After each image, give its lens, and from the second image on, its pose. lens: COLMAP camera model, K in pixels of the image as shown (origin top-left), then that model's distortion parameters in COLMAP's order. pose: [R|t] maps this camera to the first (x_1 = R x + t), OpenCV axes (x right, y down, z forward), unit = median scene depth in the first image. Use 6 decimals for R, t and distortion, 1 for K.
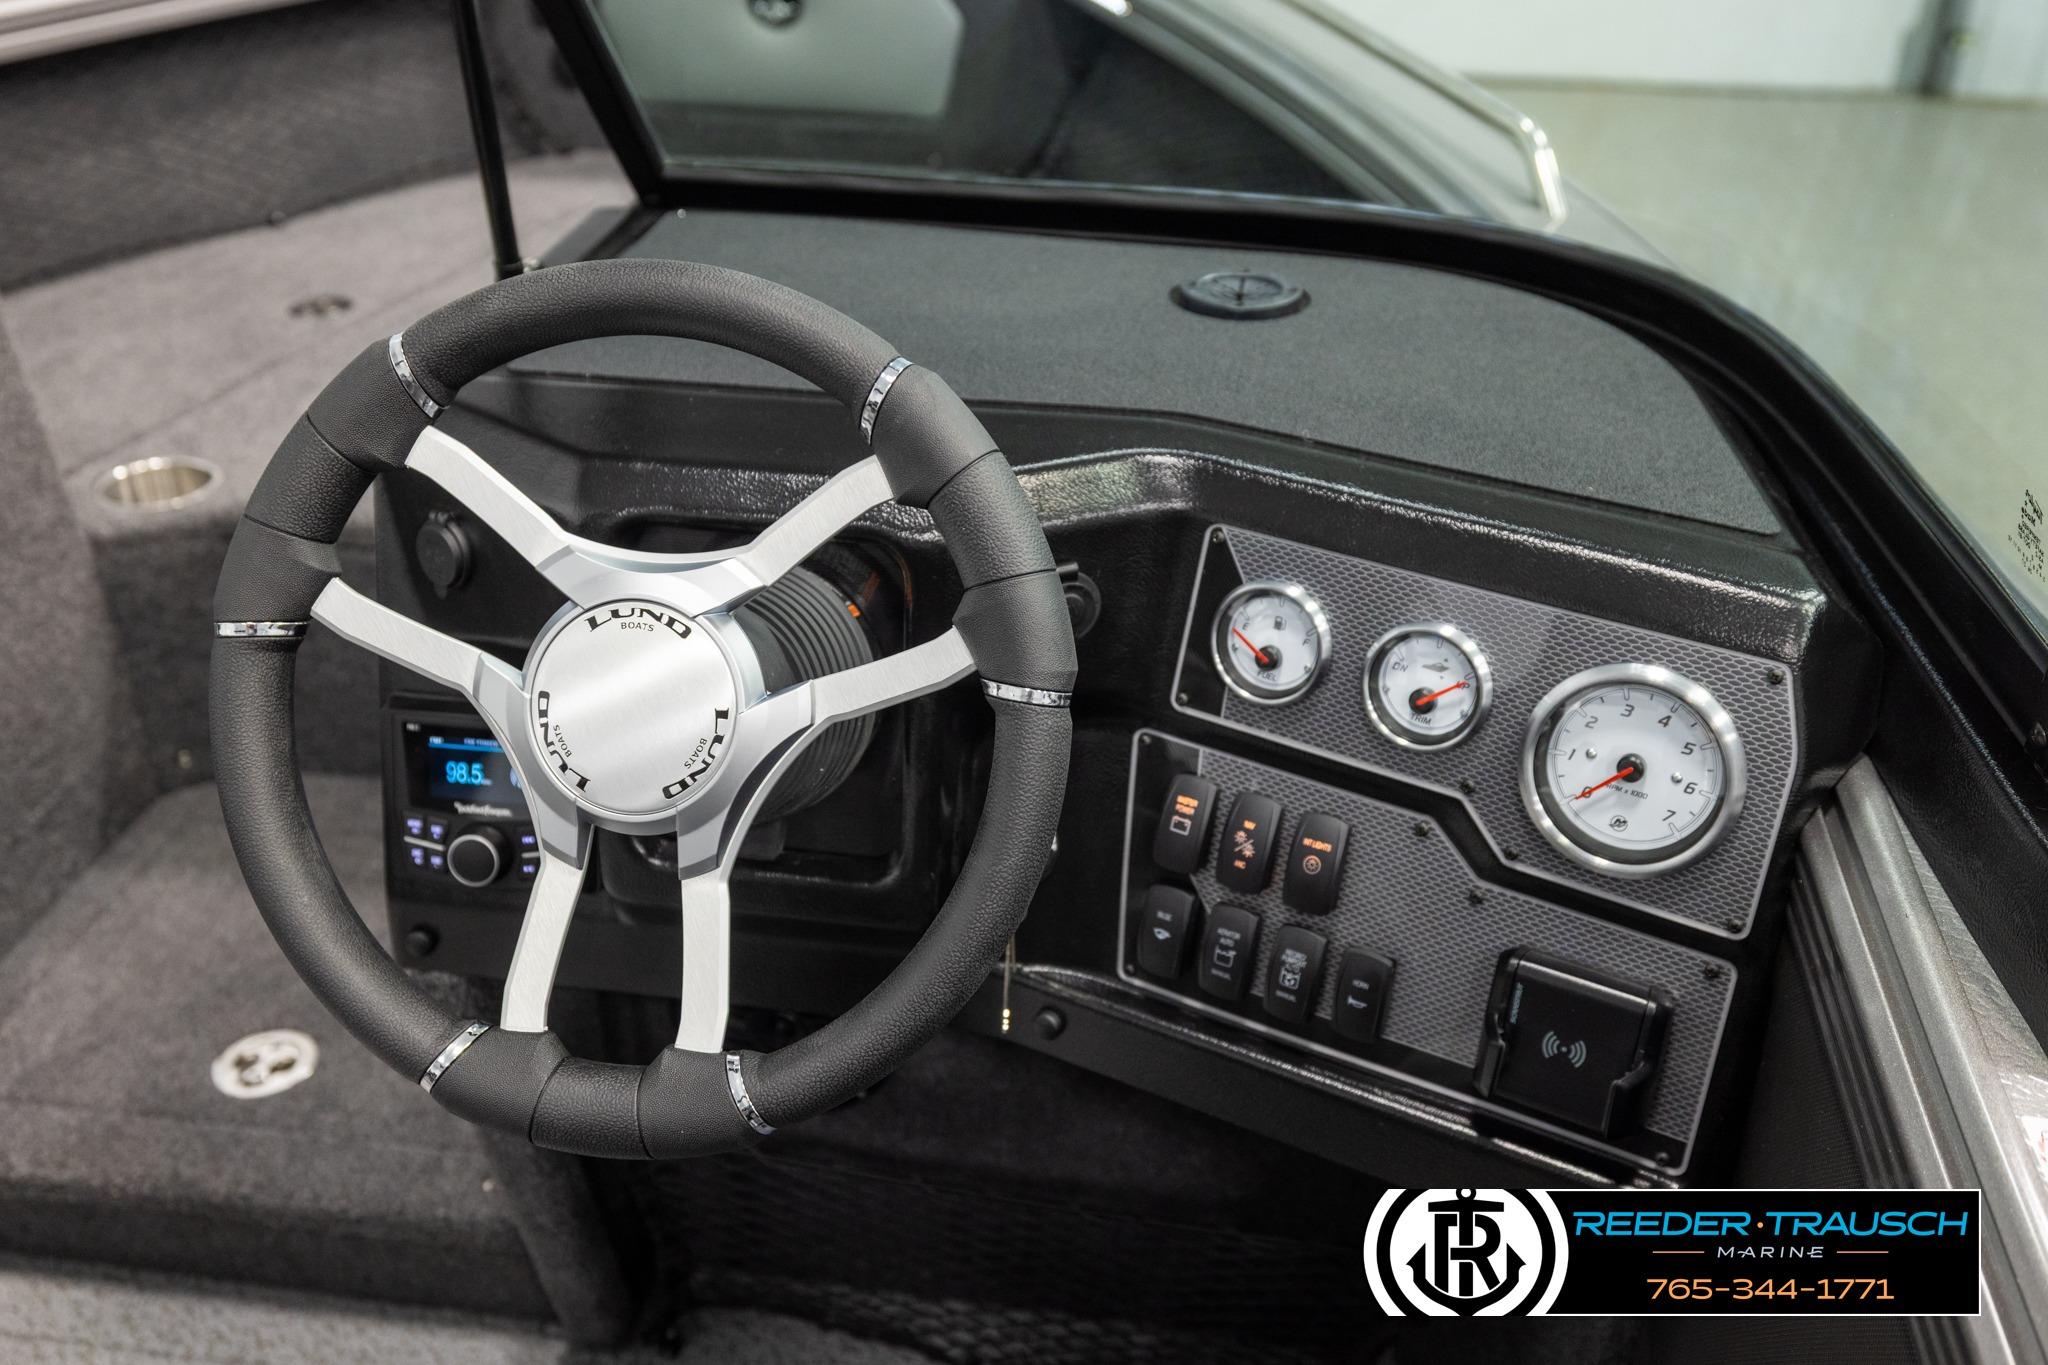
lens RADIAL K [[1854.9, 0, 1041.6], [0, 1854.9, 661.4], [0, 0, 1]] dist [-0.011664, -0.028084]
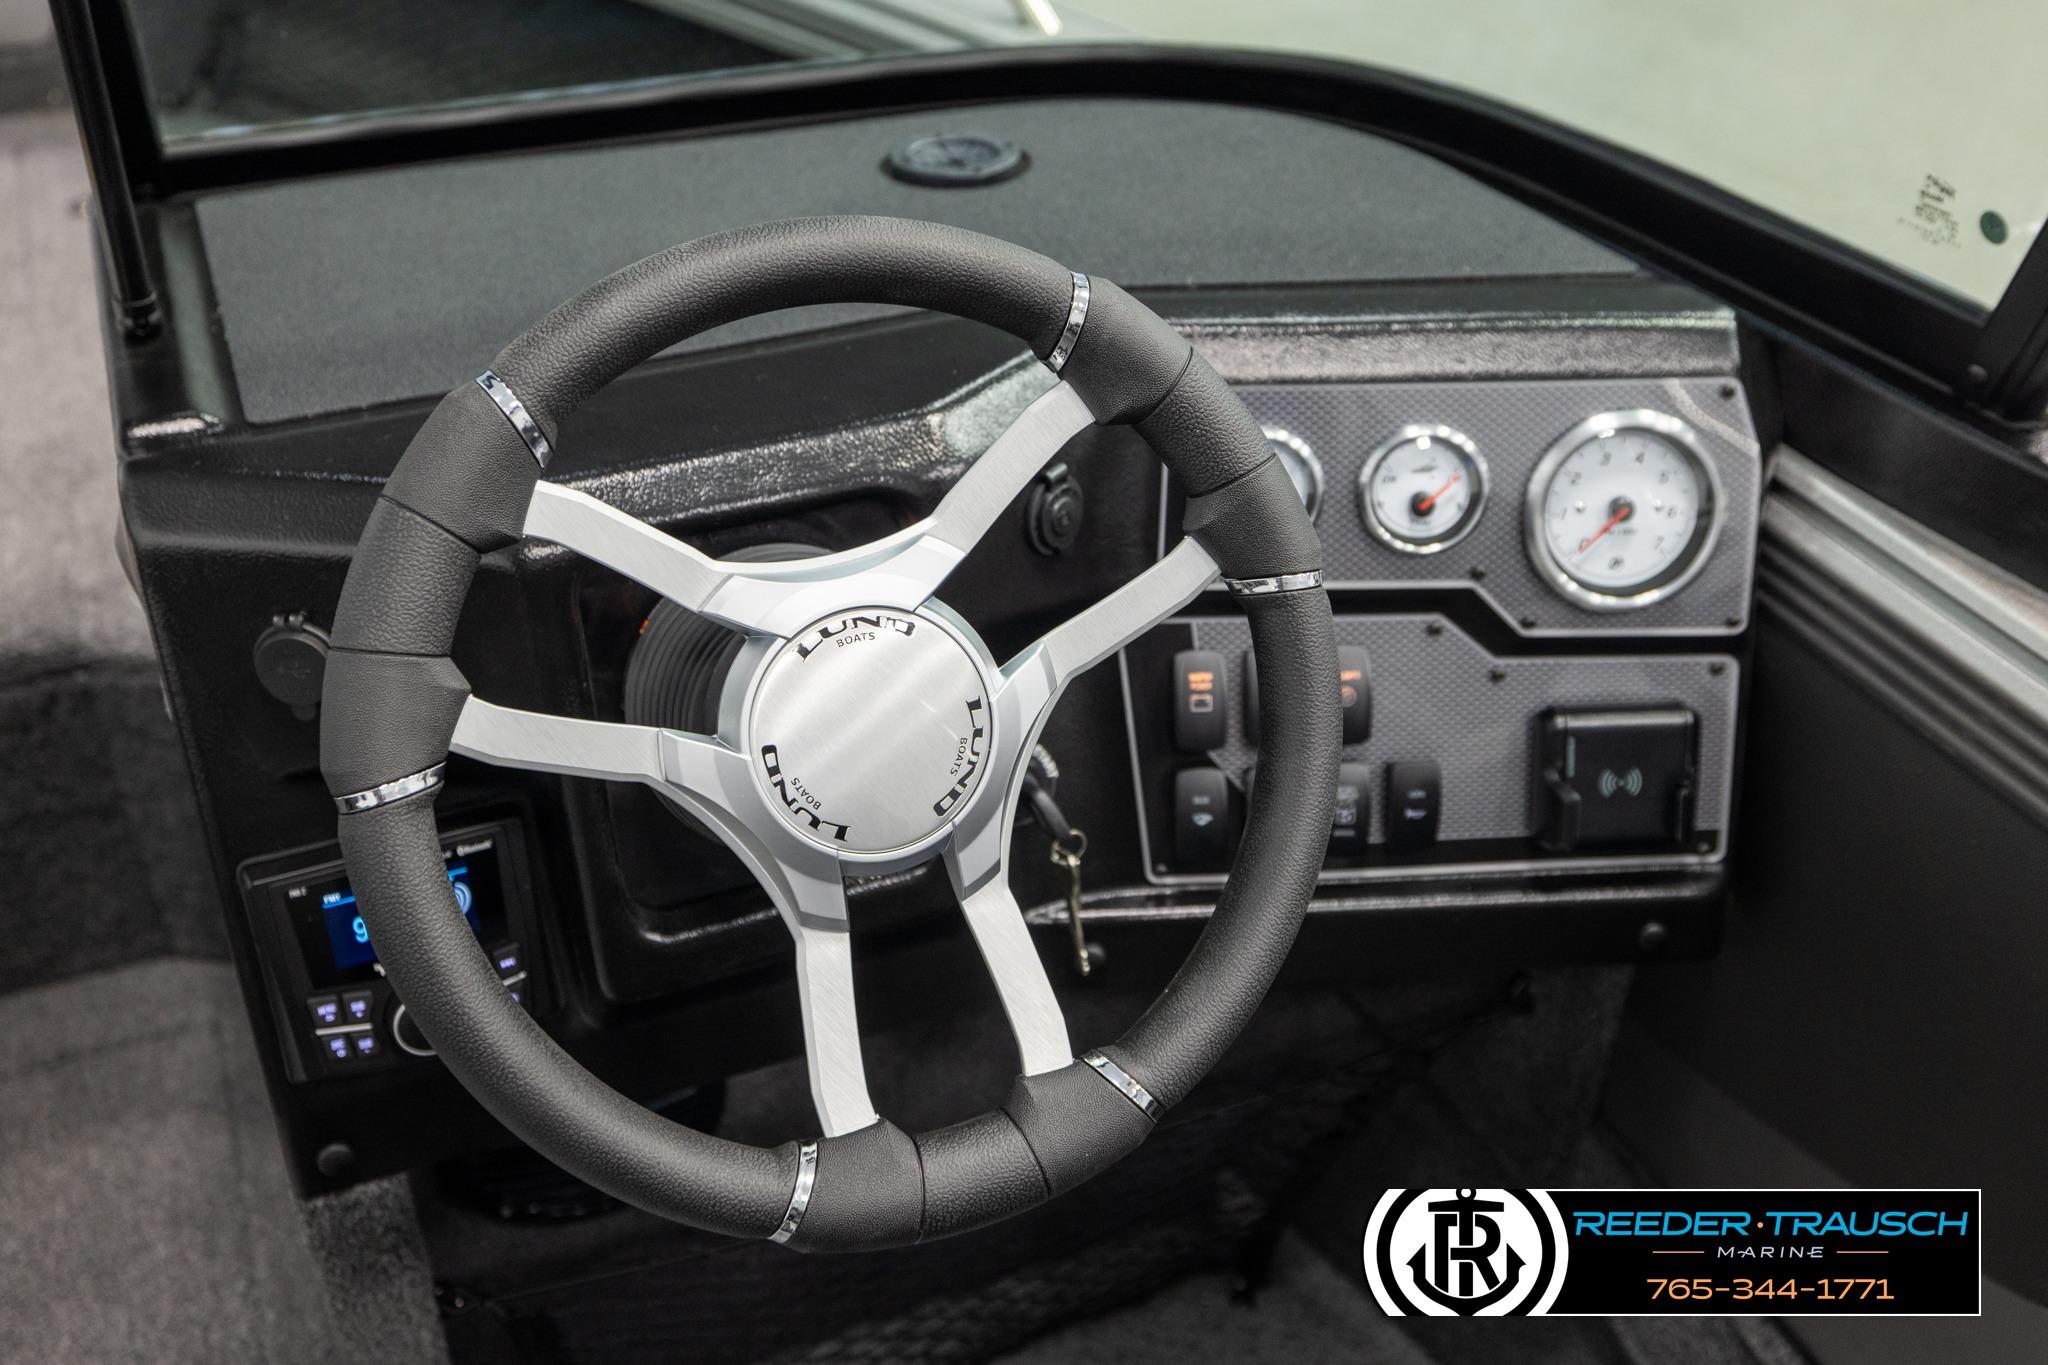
lens RADIAL K [[2067.3, 0, 1093.8], [0, 2067.3, 623.1], [0, 0, 1]] dist [-0.013072, 0.000000]
pose [[0.847193, -0.288671, 0.446020, -0.473771], [0.274243, 0.956630, 0.098234, -0.077621], [-0.455034, 0.039094, 0.889616, 0.074961]]
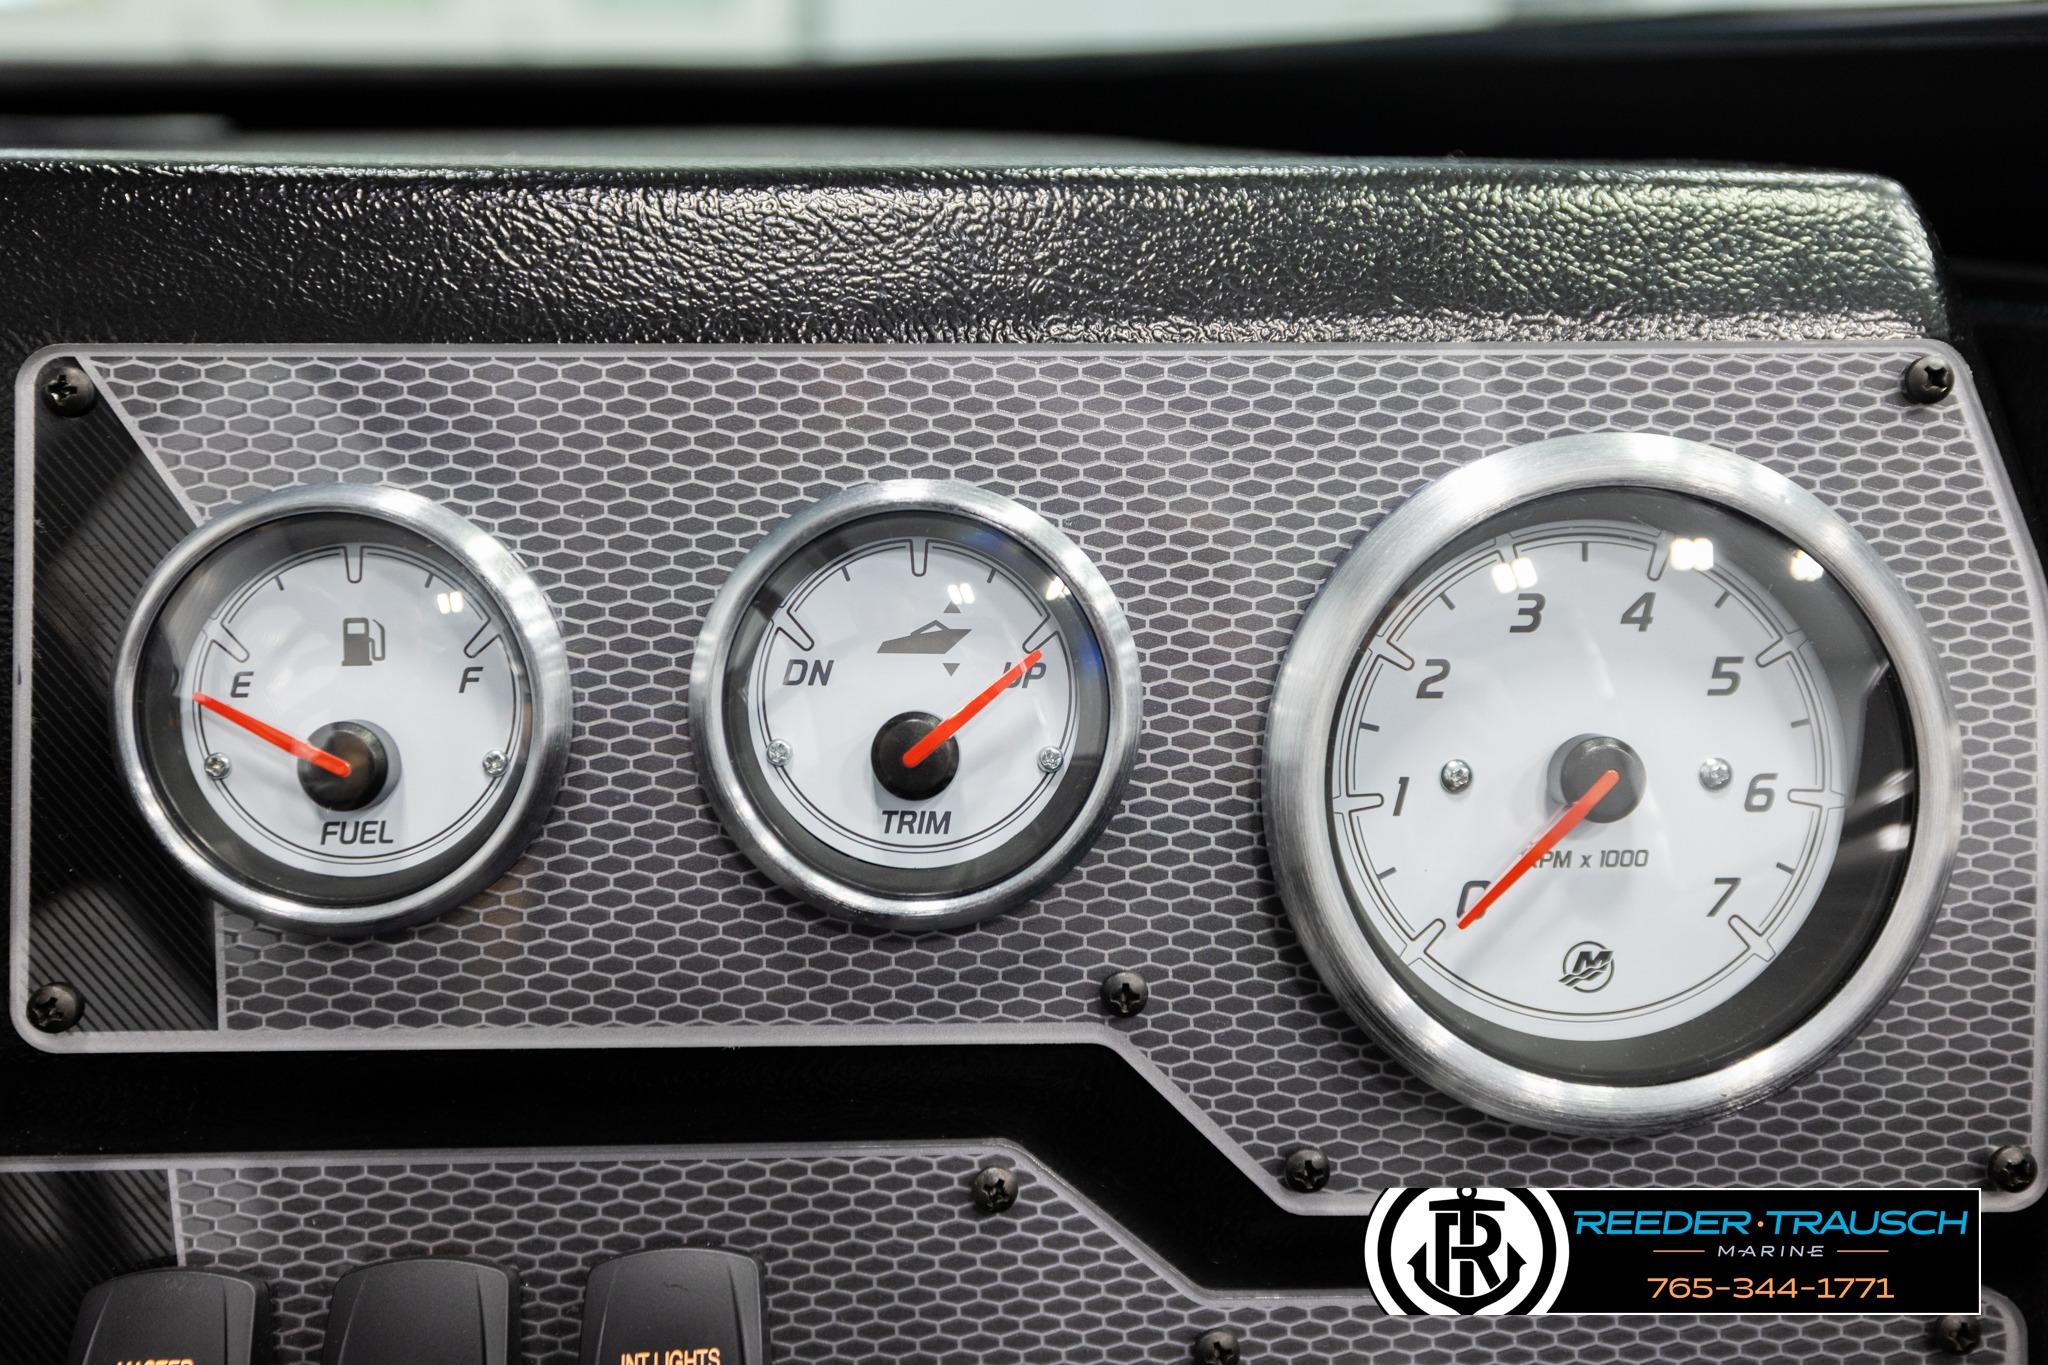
lens RADIAL K [[1628.4, 0, 1024.7], [0, 1628.4, 679.9], [0, 0, 1]] dist [0.024893, 0.004441]
pose [[0.857942, -0.166084, 0.486159, 0.095047], [0.275702, 0.947338, -0.162906, 0.057940], [-0.433501, 0.273799, 0.858551, 0.764645]]
